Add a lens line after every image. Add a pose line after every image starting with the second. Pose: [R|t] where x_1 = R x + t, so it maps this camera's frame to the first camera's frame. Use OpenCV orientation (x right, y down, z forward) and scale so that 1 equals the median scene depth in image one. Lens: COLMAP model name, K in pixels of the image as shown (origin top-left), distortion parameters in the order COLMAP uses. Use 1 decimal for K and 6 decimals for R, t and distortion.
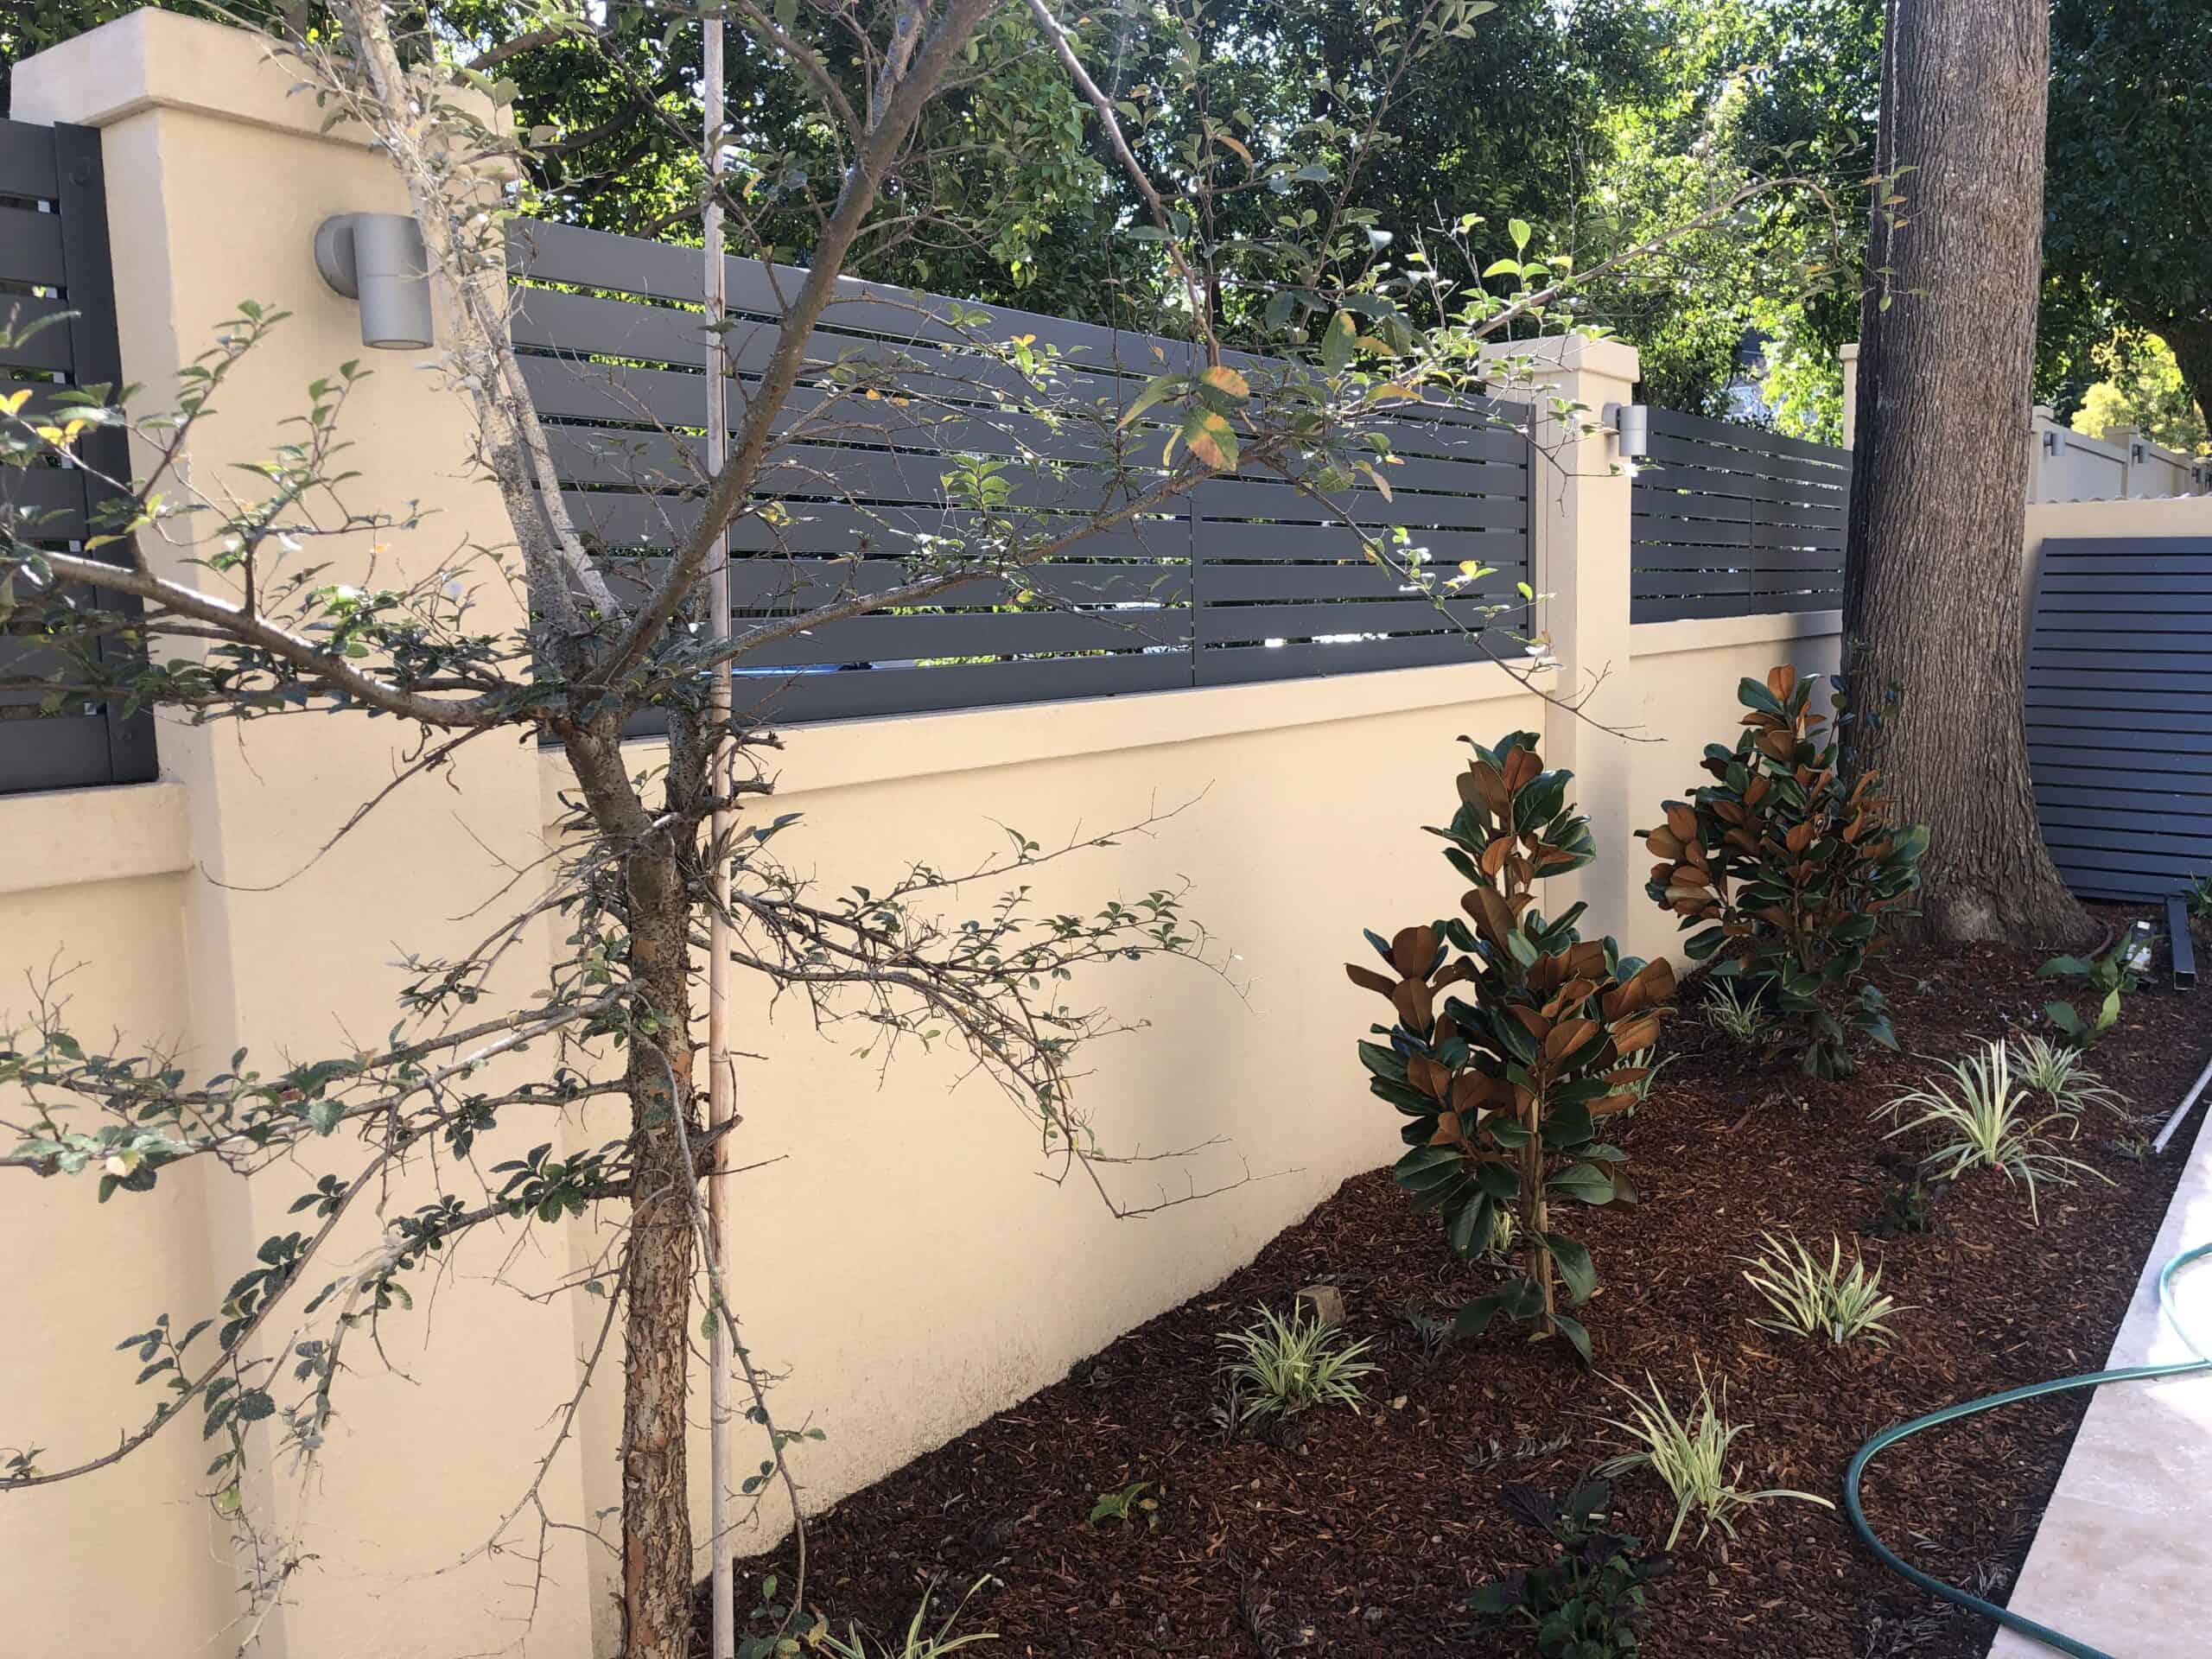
lens RADIAL K [[1819.5, 0, 1106.0], [0, 1819.5, 829.5], [0, 0, 1]] dist [0.068947, -0.142964]
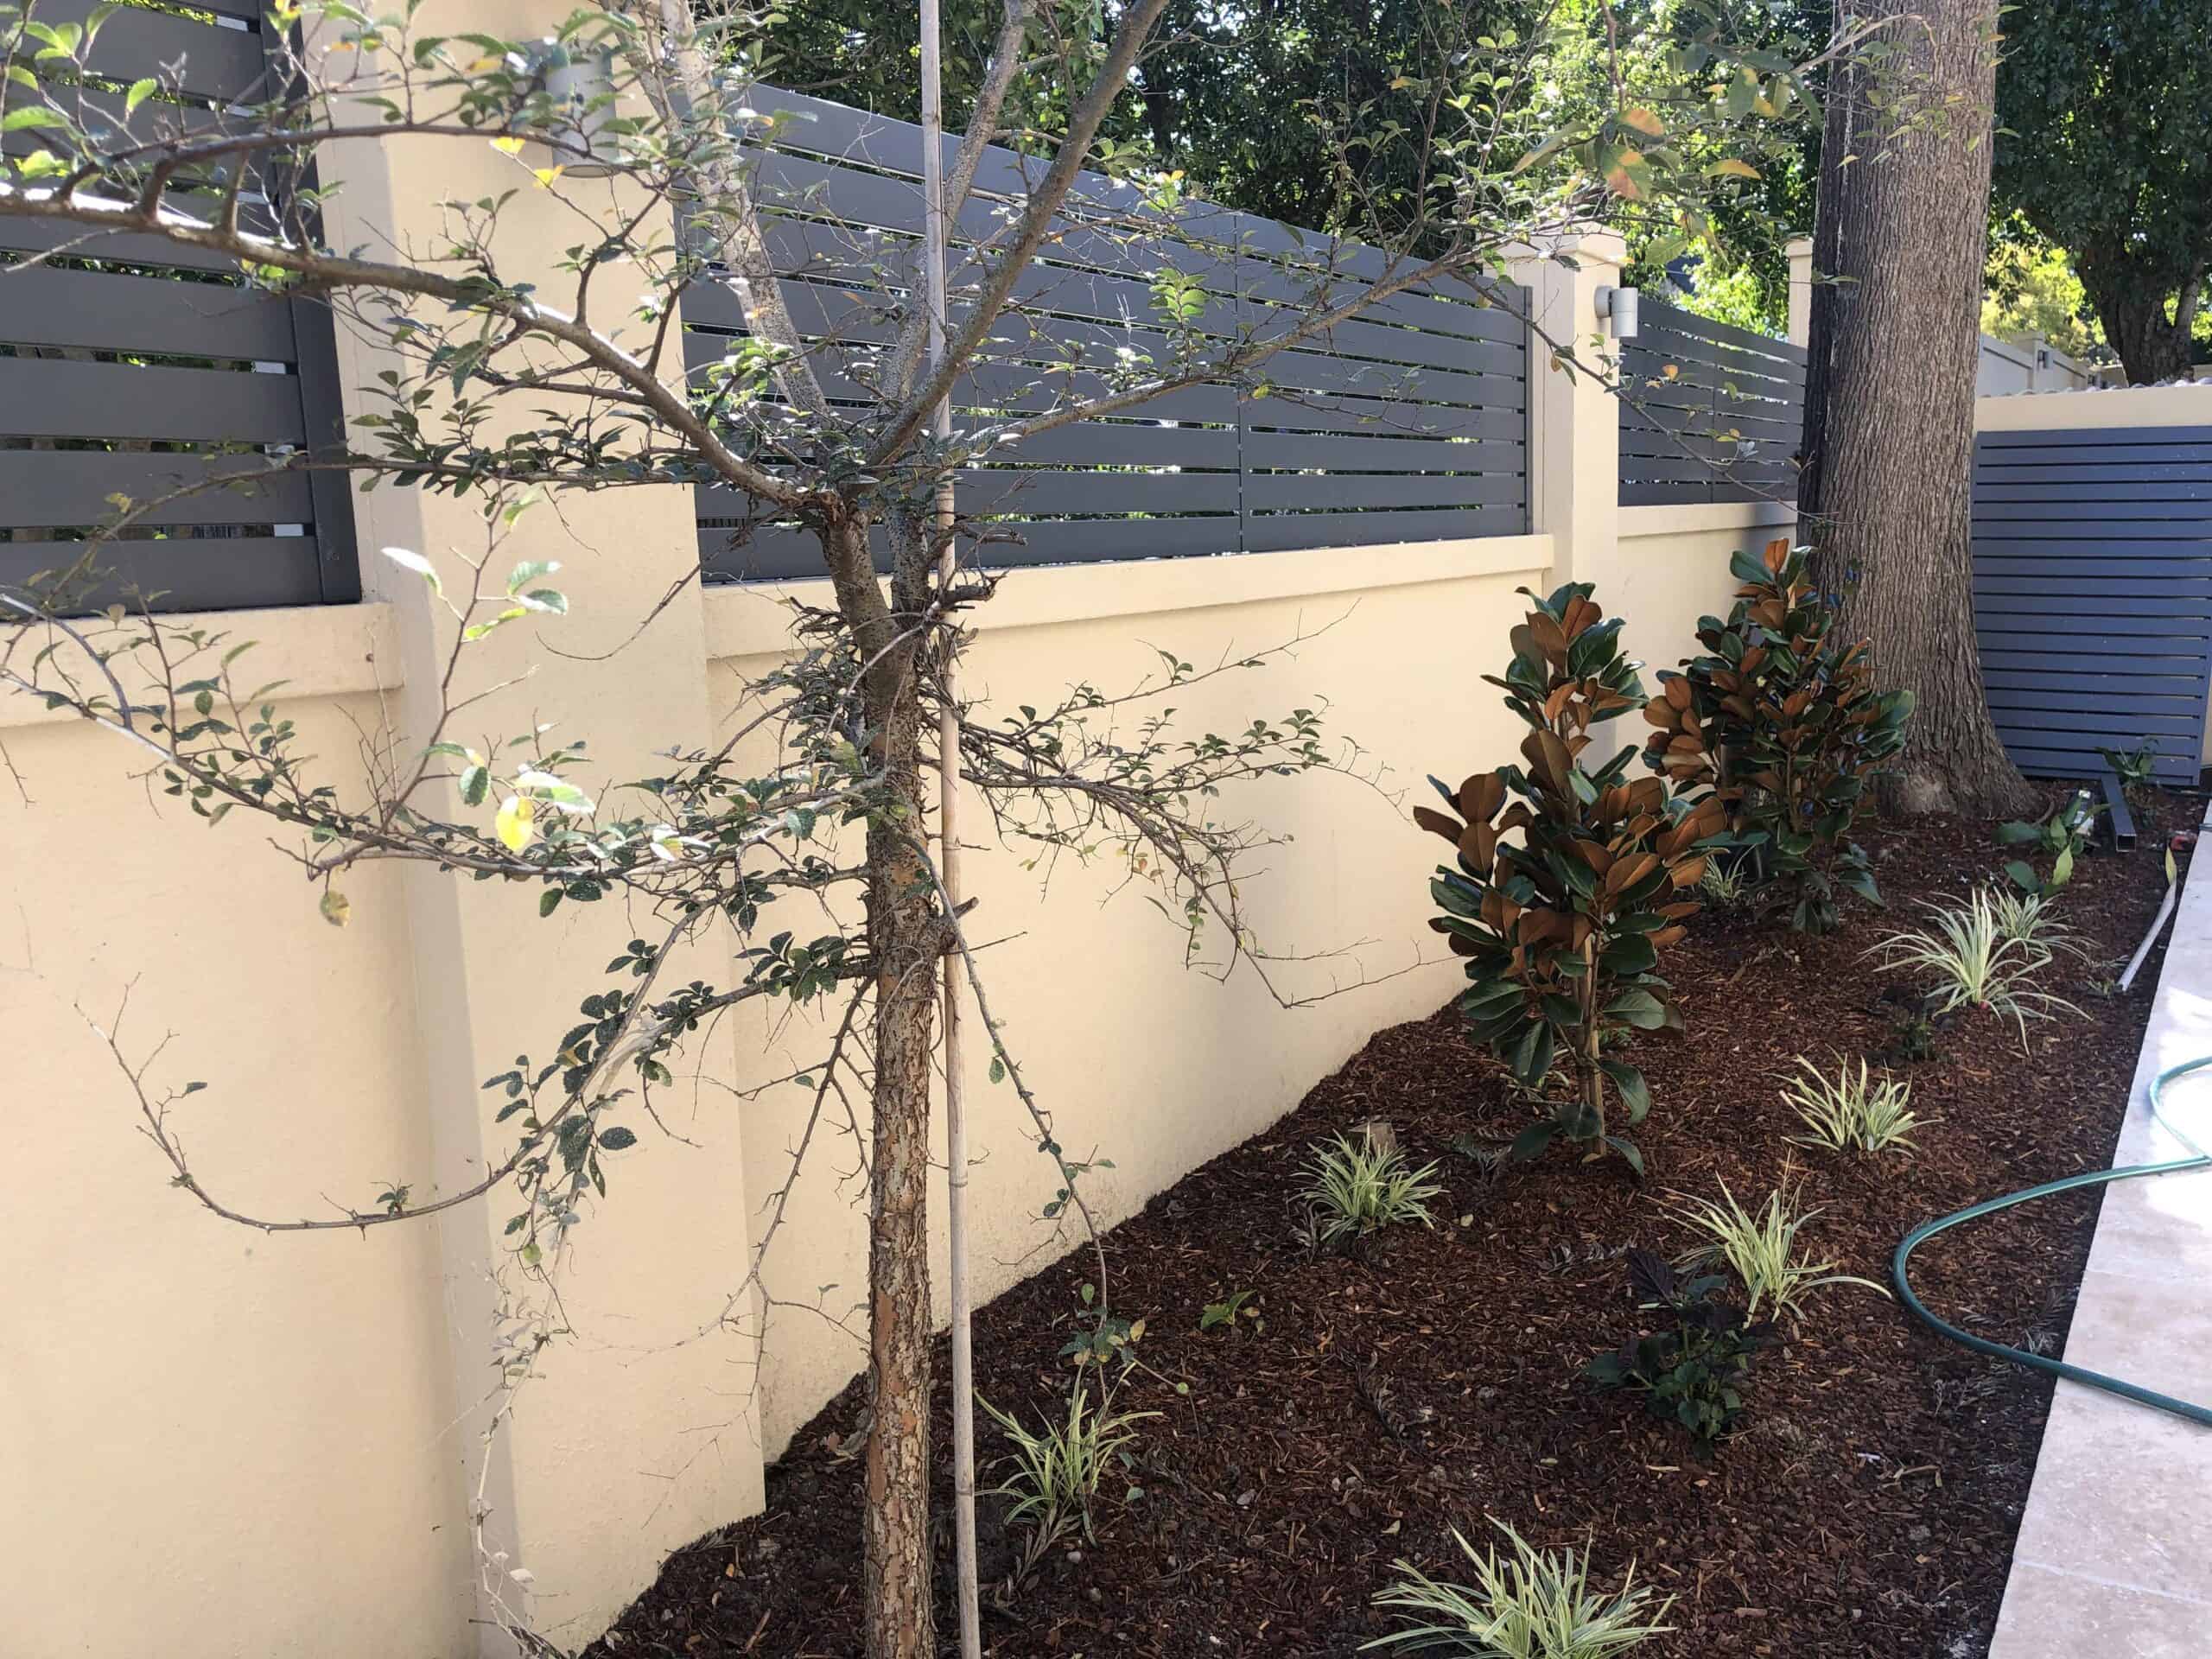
lens RADIAL K [[1810.3, 0, 1144.5], [0, 1810.3, 819.0], [0, 0, 1]] dist [0.142878, -0.361957]
pose [[0.997659, -0.018324, 0.065883, -0.098470], [0.015829, 0.999145, 0.038196, 0.041064], [-0.066527, -0.037064, 0.997096, -0.034602]]
